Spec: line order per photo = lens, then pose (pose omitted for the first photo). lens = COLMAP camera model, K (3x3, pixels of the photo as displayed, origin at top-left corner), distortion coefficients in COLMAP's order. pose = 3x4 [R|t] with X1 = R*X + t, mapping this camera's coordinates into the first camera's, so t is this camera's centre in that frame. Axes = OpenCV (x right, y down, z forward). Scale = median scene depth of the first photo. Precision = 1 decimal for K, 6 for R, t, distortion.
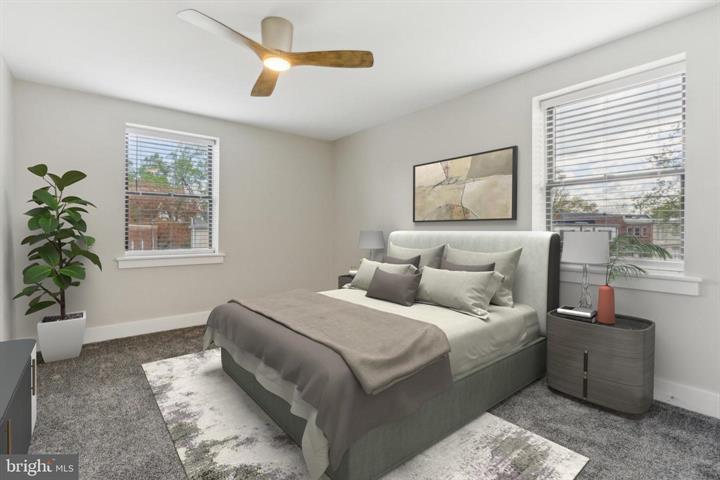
lens RADIAL K [[340.2, 0, 363.1], [0, 340.2, 235.9], [0, 0, 1]] dist [0.000859, 0.000271]
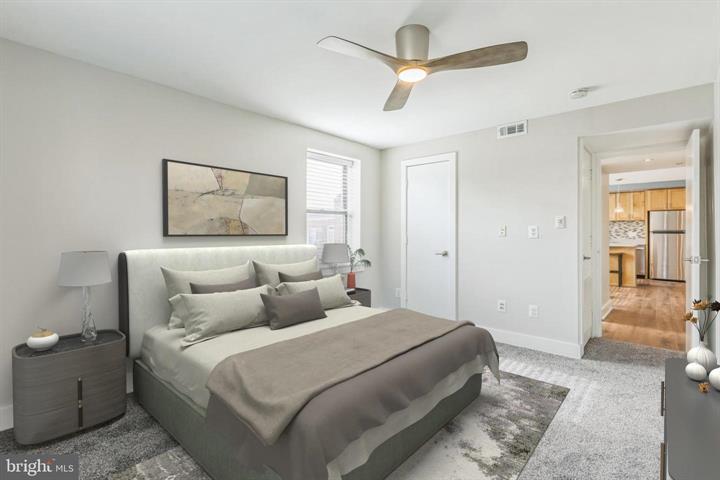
lens RADIAL K [[340.2, 0, 363.1], [0, 340.2, 235.9], [0, 0, 1]] dist [0.000859, 0.000271]
pose [[-0.163247, -0.011408, 0.986519, -0.746627], [0.018337, 0.999725, 0.014595, -0.052275], [-0.986415, 0.020472, -0.162993, 0.819112]]
